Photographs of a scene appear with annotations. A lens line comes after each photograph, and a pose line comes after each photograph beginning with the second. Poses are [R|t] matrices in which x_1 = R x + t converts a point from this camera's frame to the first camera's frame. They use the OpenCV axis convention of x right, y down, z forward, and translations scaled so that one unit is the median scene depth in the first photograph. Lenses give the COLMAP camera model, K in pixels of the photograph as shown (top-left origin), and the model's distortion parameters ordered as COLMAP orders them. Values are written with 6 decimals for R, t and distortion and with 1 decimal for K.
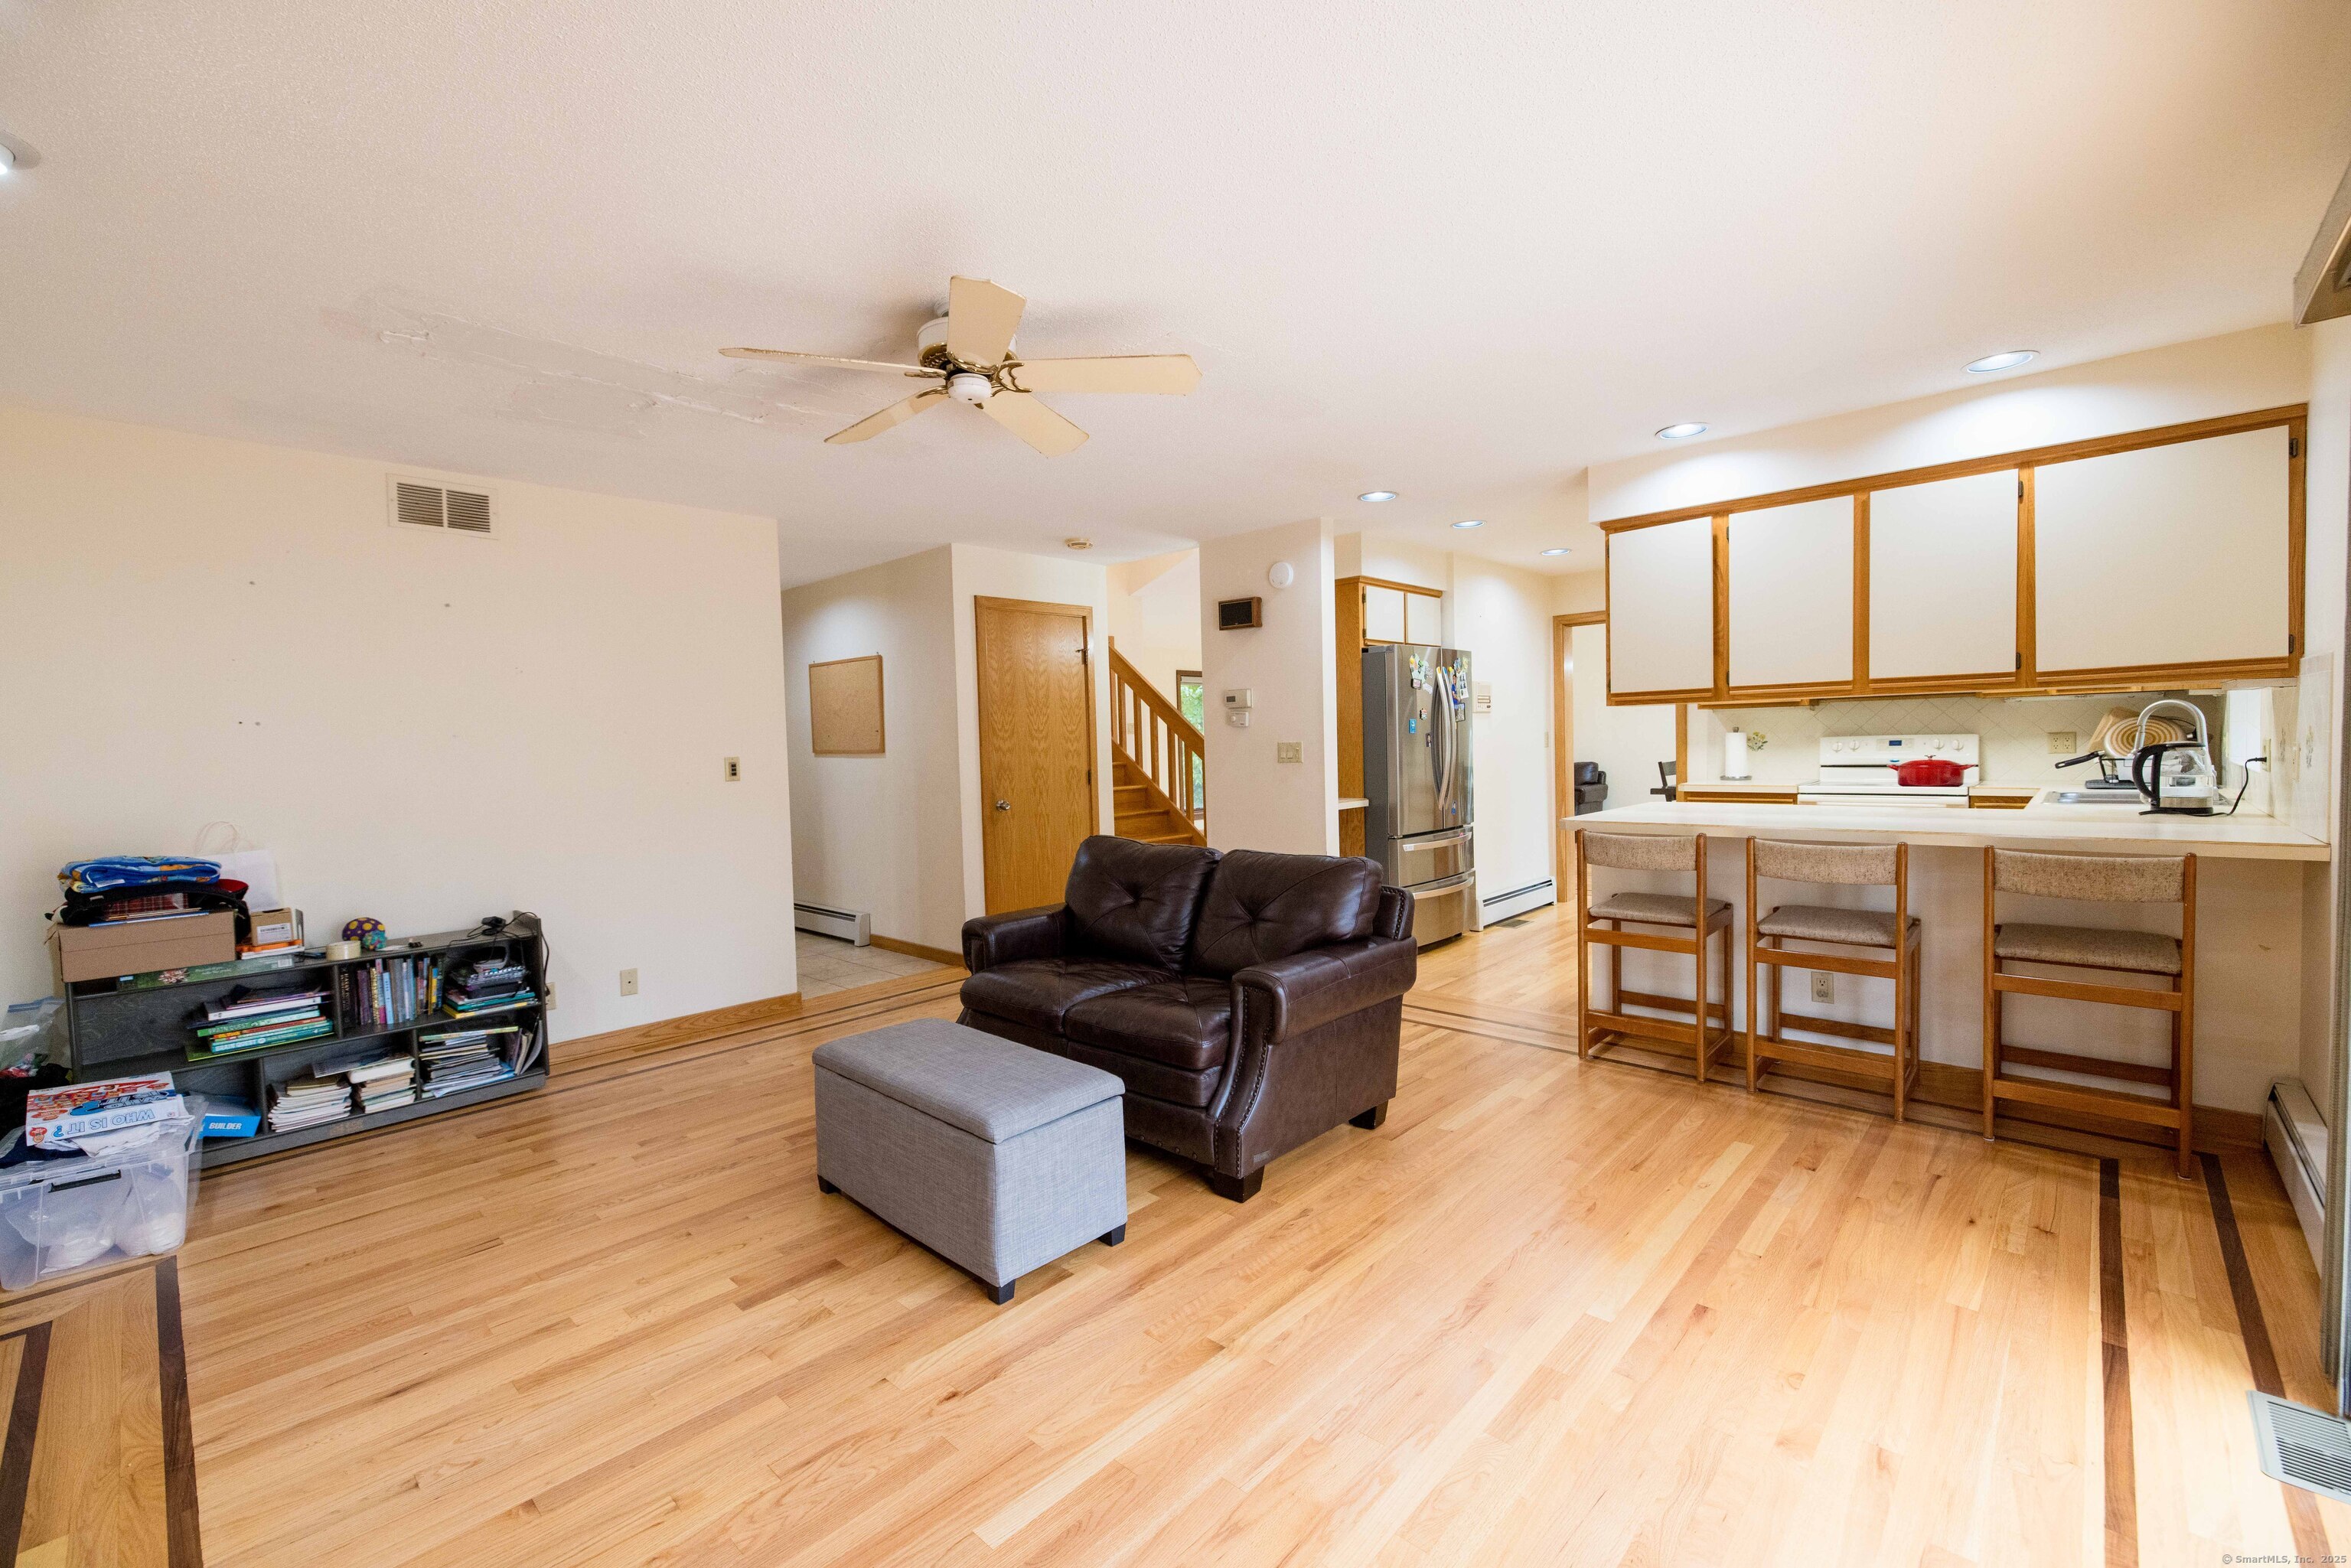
lens RADIAL K [[991.7, 0, 1175.5], [0, 991.7, 784.0], [0, 0, 1]] dist [0.000520, -0.000071]
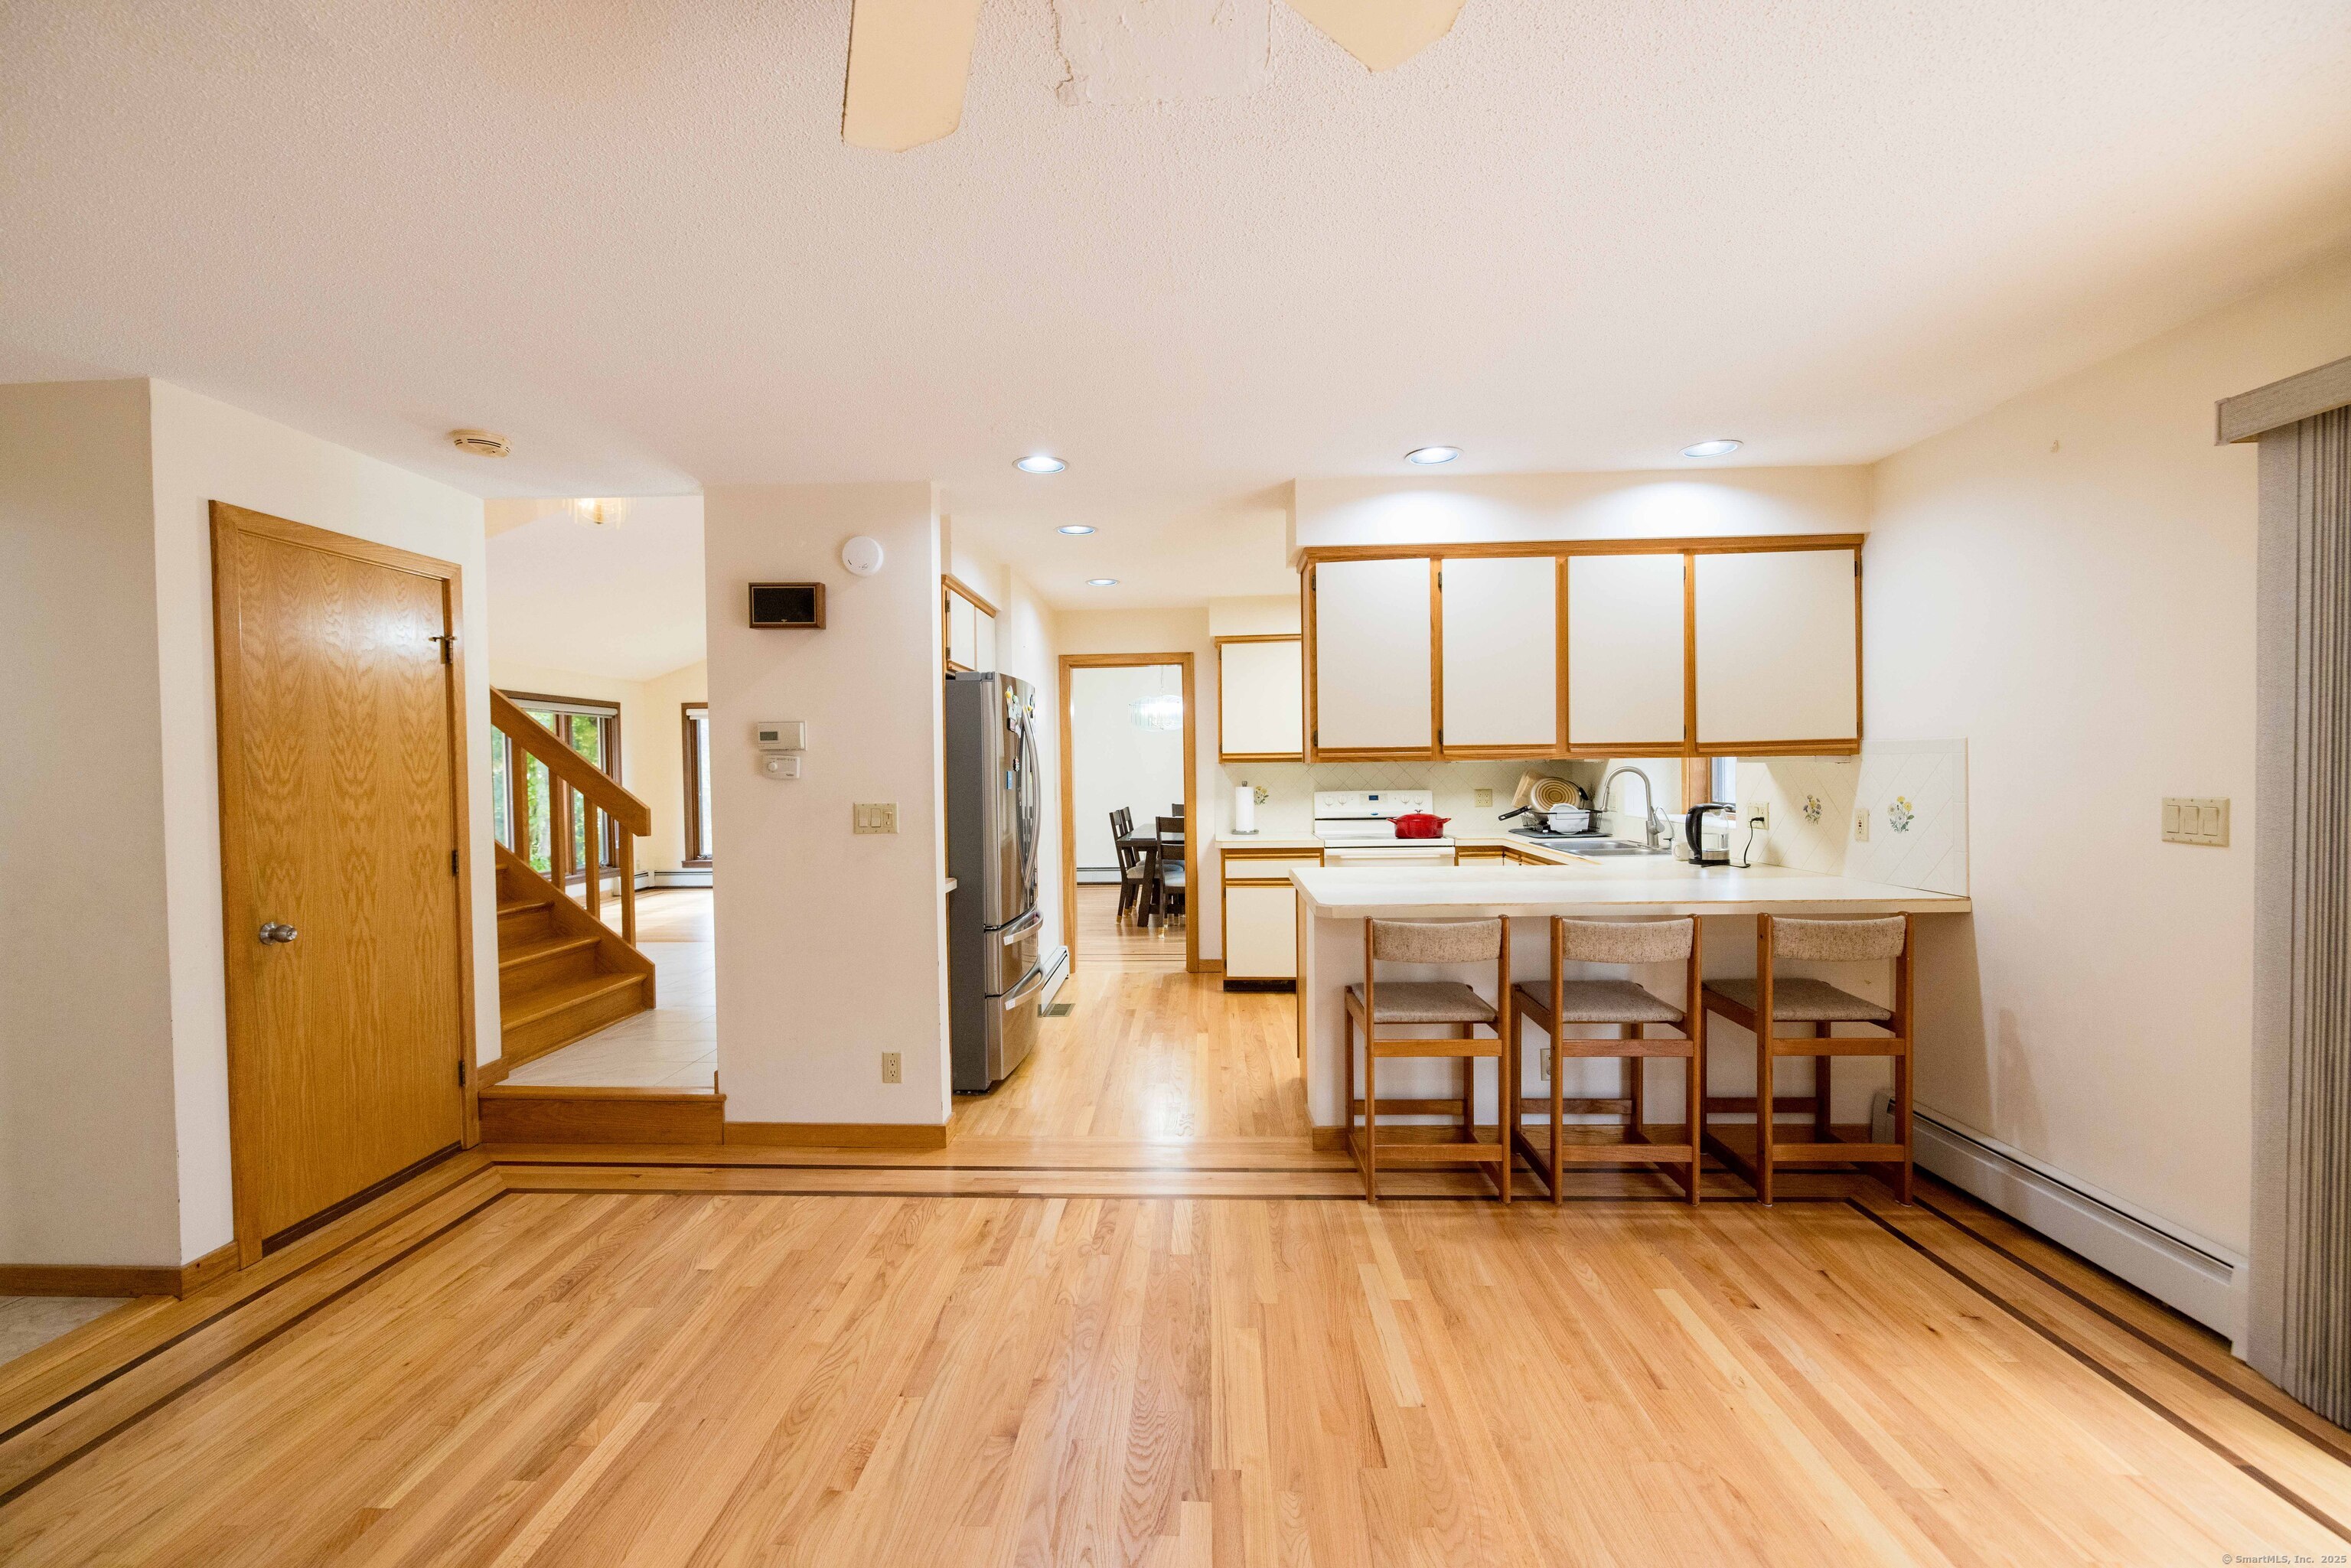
lens RADIAL K [[980.6, 0, 1171.3], [0, 980.6, 788.4], [0, 0, 1]] dist [0.000588, 0.000117]
pose [[0.756535, 0.001912, 0.653950, -0.226679], [0.021201, 0.999398, -0.027450, -0.039426], [-0.653609, 0.034631, 0.756040, 0.483703]]
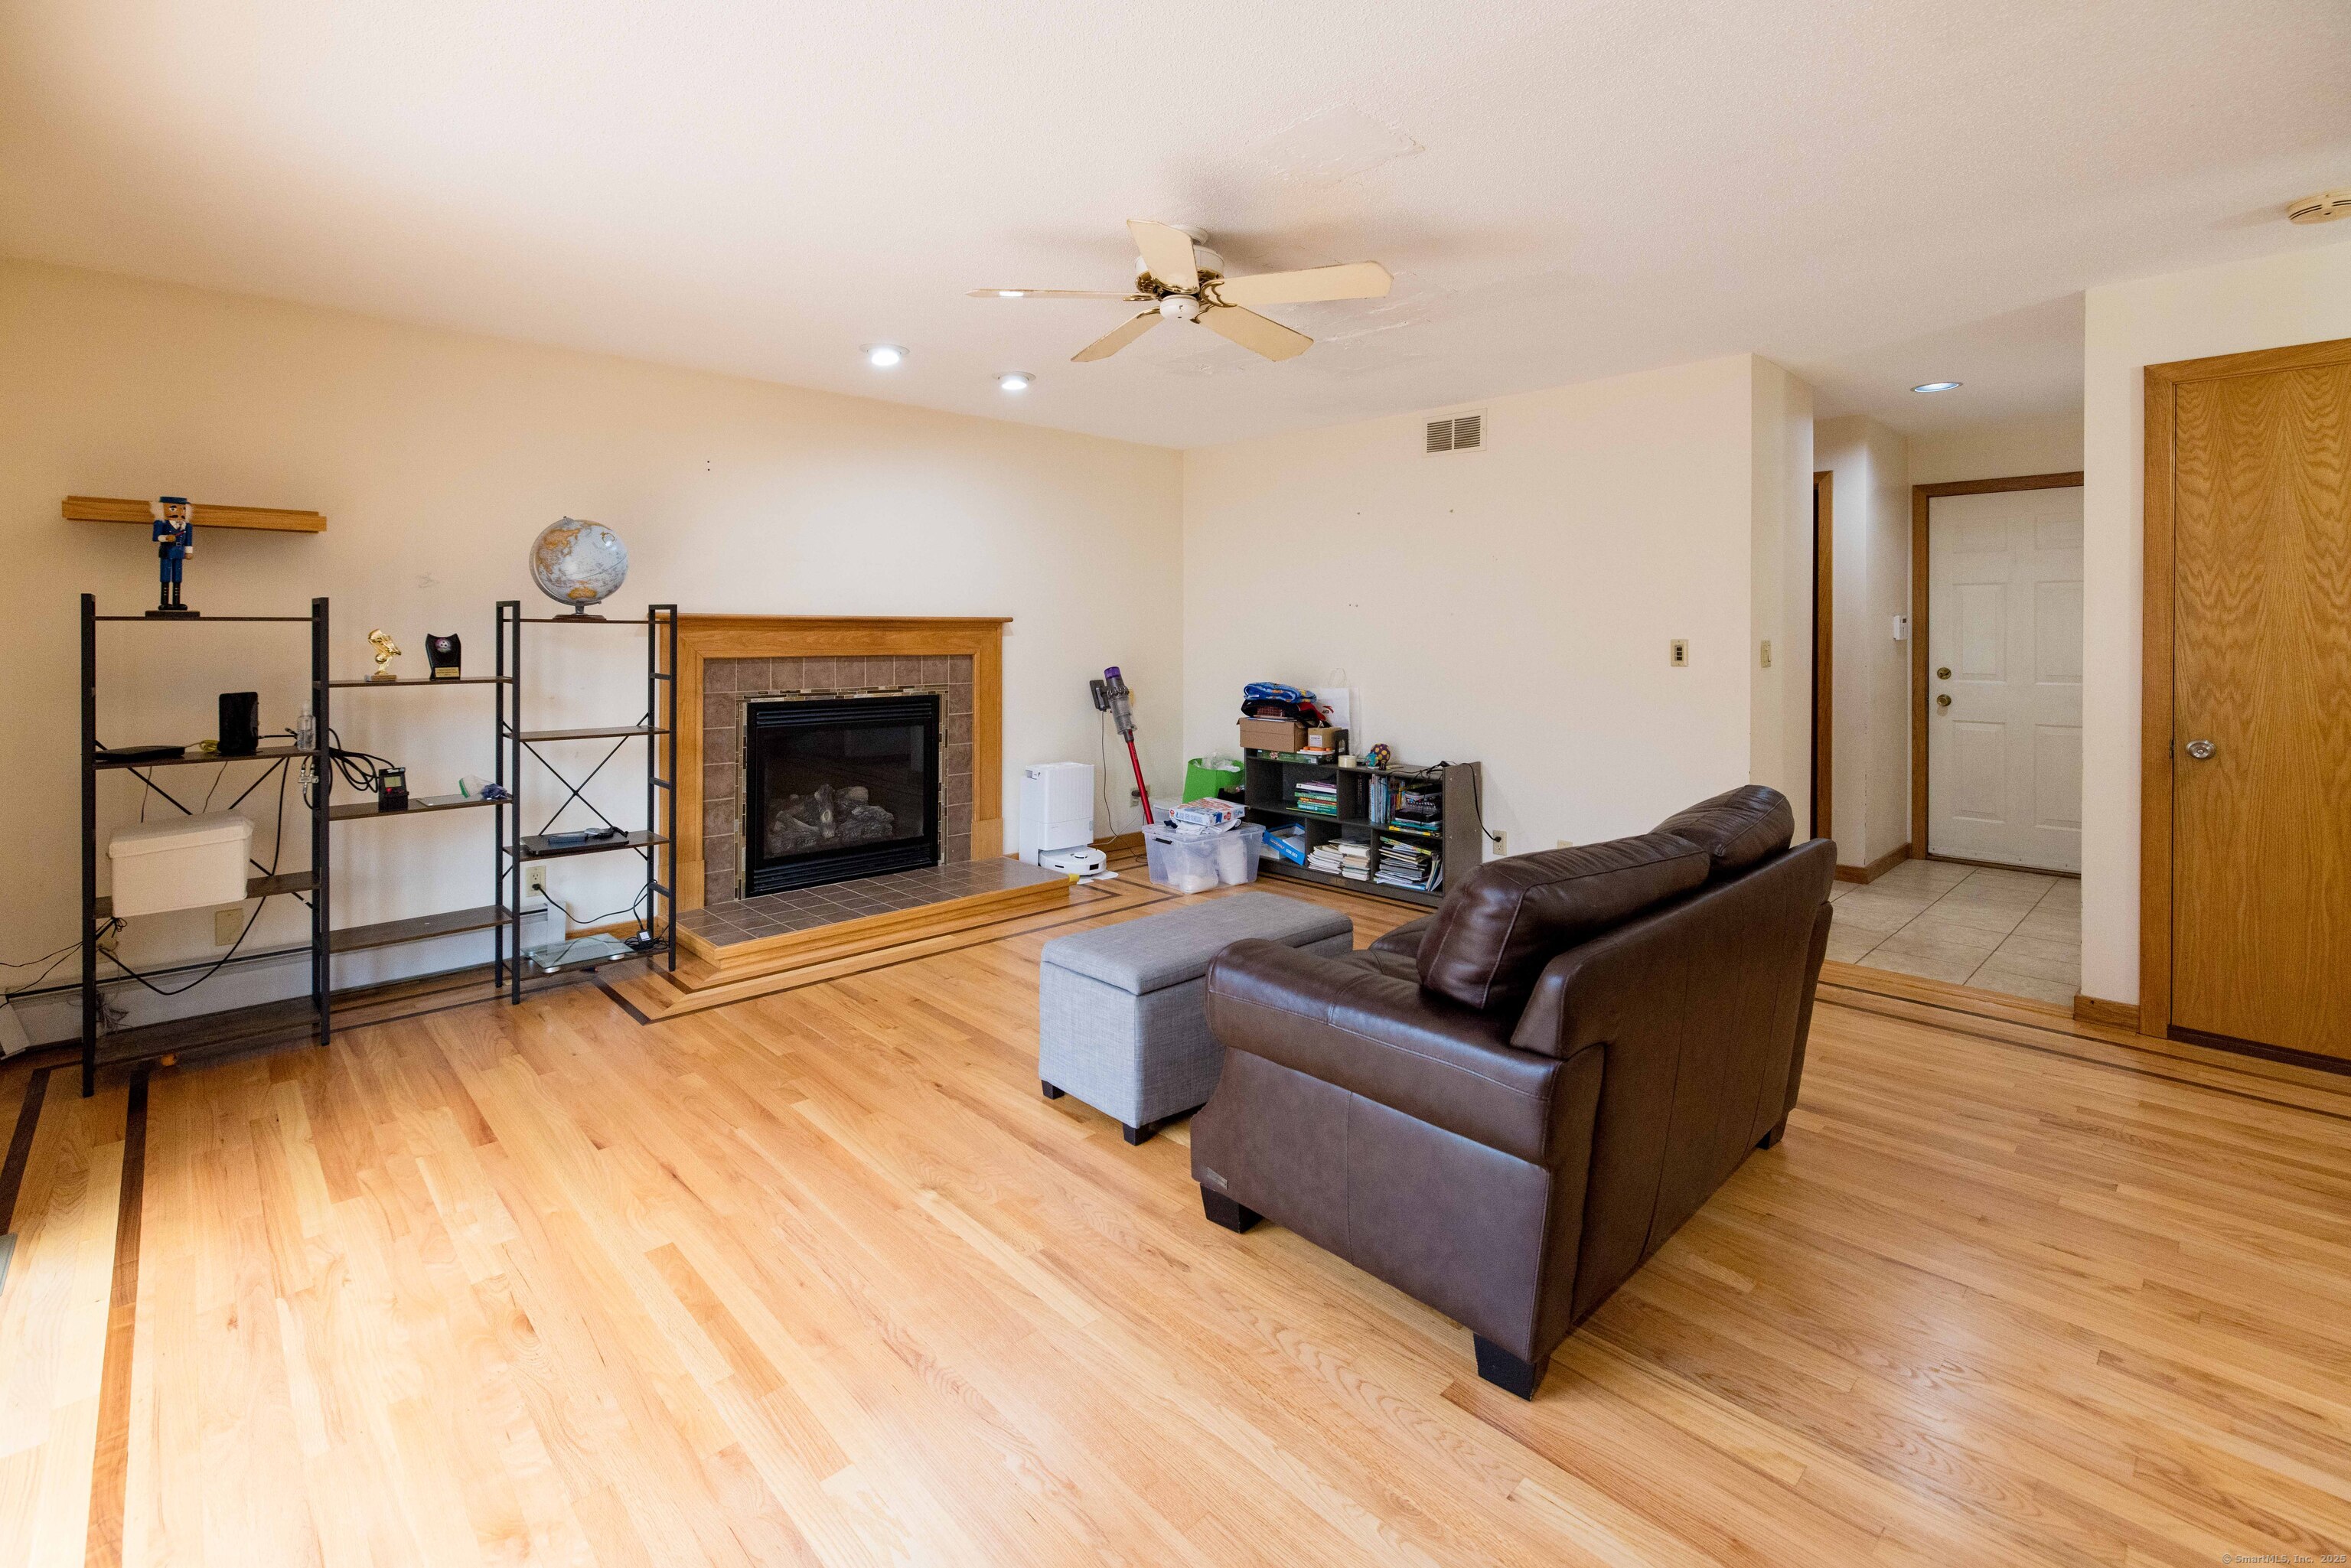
lens RADIAL K [[1052.3, 0, 1123.9], [0, 1052.3, 638.9], [0, 0, 1]] dist [-0.000187, 0.000008]
pose [[-0.084917, 0.034425, -0.995793, 0.624244], [-0.042687, 0.998360, 0.038154, -0.049315], [0.995473, 0.045748, -0.083308, 0.682706]]
